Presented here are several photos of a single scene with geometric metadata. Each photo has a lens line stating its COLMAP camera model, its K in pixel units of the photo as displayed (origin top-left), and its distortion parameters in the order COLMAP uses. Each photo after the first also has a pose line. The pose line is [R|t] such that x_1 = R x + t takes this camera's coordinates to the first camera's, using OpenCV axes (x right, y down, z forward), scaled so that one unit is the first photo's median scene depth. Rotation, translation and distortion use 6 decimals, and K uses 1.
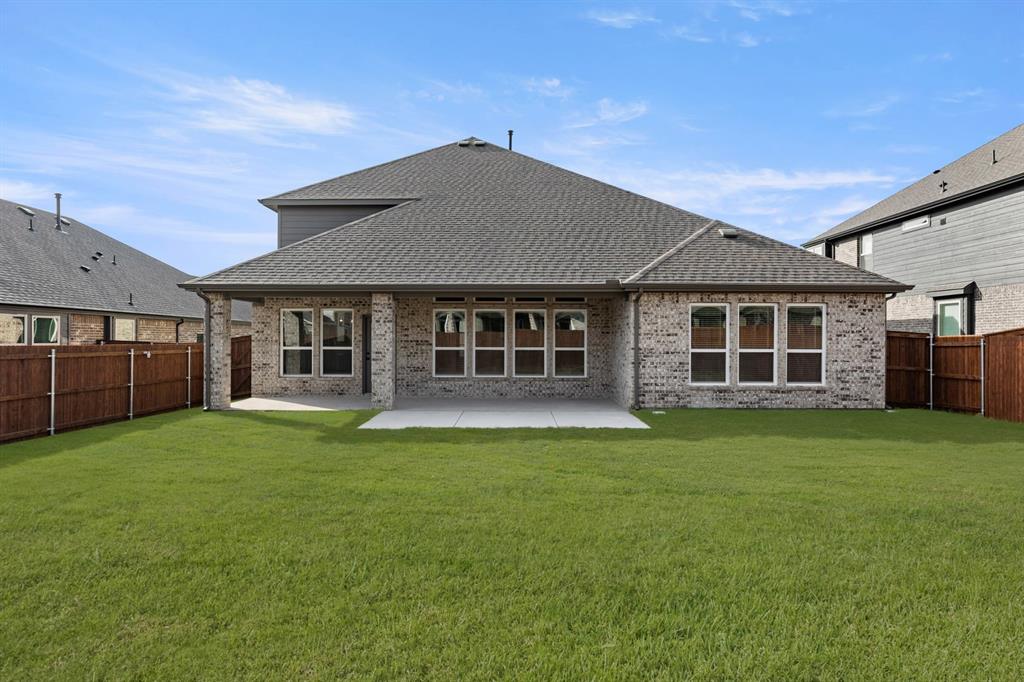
lens RADIAL K [[593.0, 0, 511.3], [0, 593.0, 343.7], [0, 0, 1]] dist [0.001823, 0.000808]
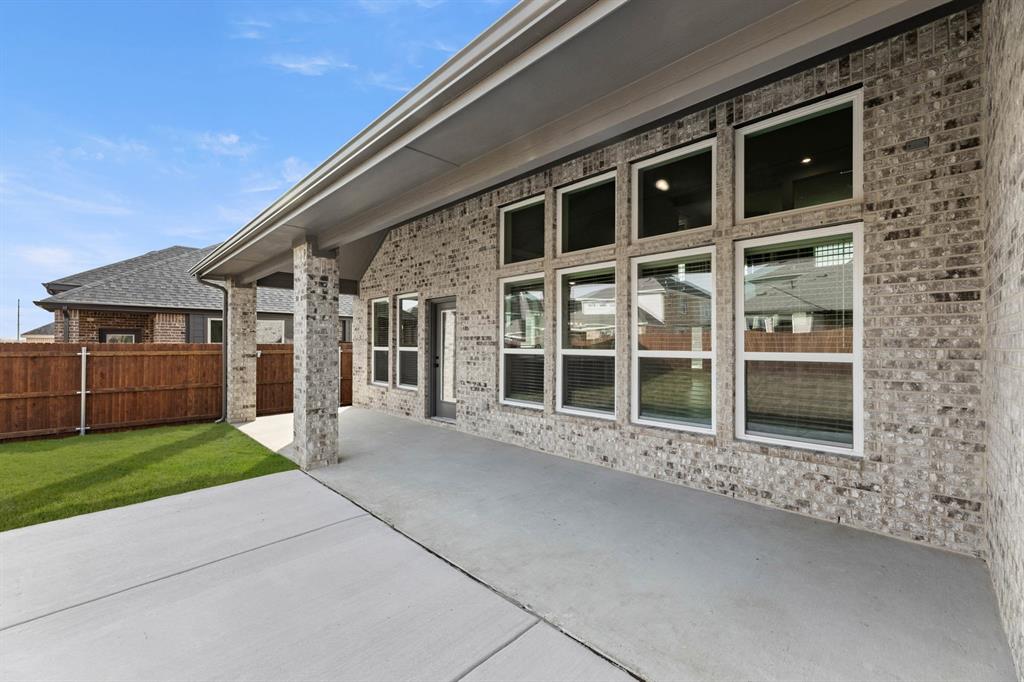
lens RADIAL K [[417.7, 0, 511.8], [0, 417.7, 341.9], [0, 0, 1]] dist [-0.001864, -0.000068]
pose [[0.708356, -0.004013, -0.705844, 0.176154], [-0.003657, 0.999950, -0.009356, 0.004000], [0.705846, 0.009209, 0.708305, 0.861800]]
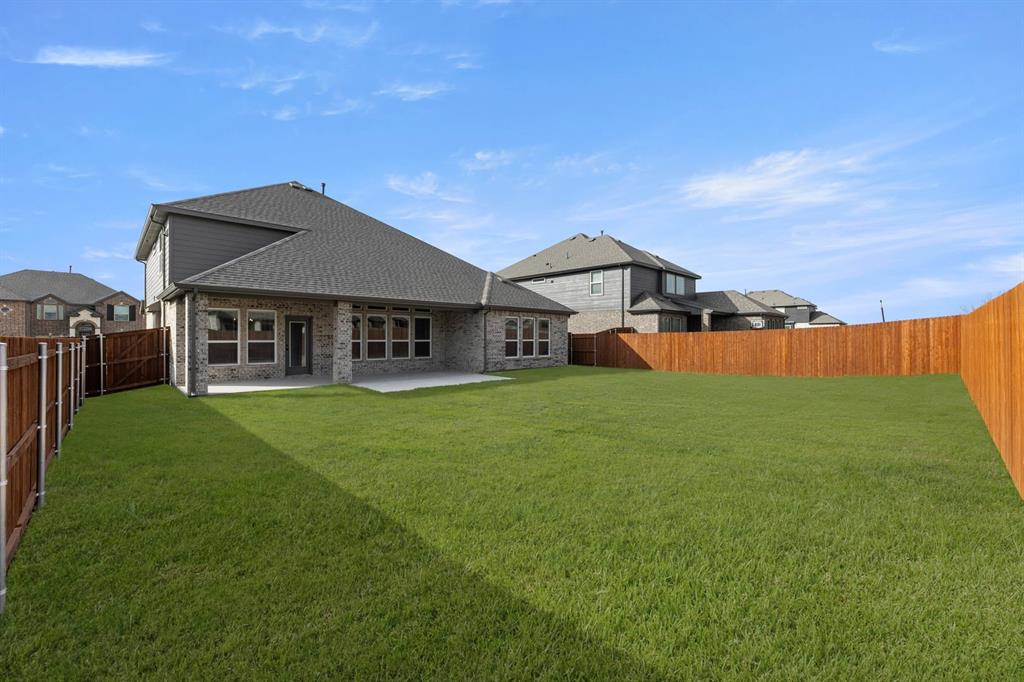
lens RADIAL K [[417.7, 0, 512.8], [0, 417.7, 334.6], [0, 0, 1]] dist [-0.001864, -0.000068]
pose [[0.710027, 0.002462, 0.704170, -0.633256], [0.002080, 0.999982, -0.005594, -0.000228], [-0.704172, 0.005436, 0.710009, 0.003201]]
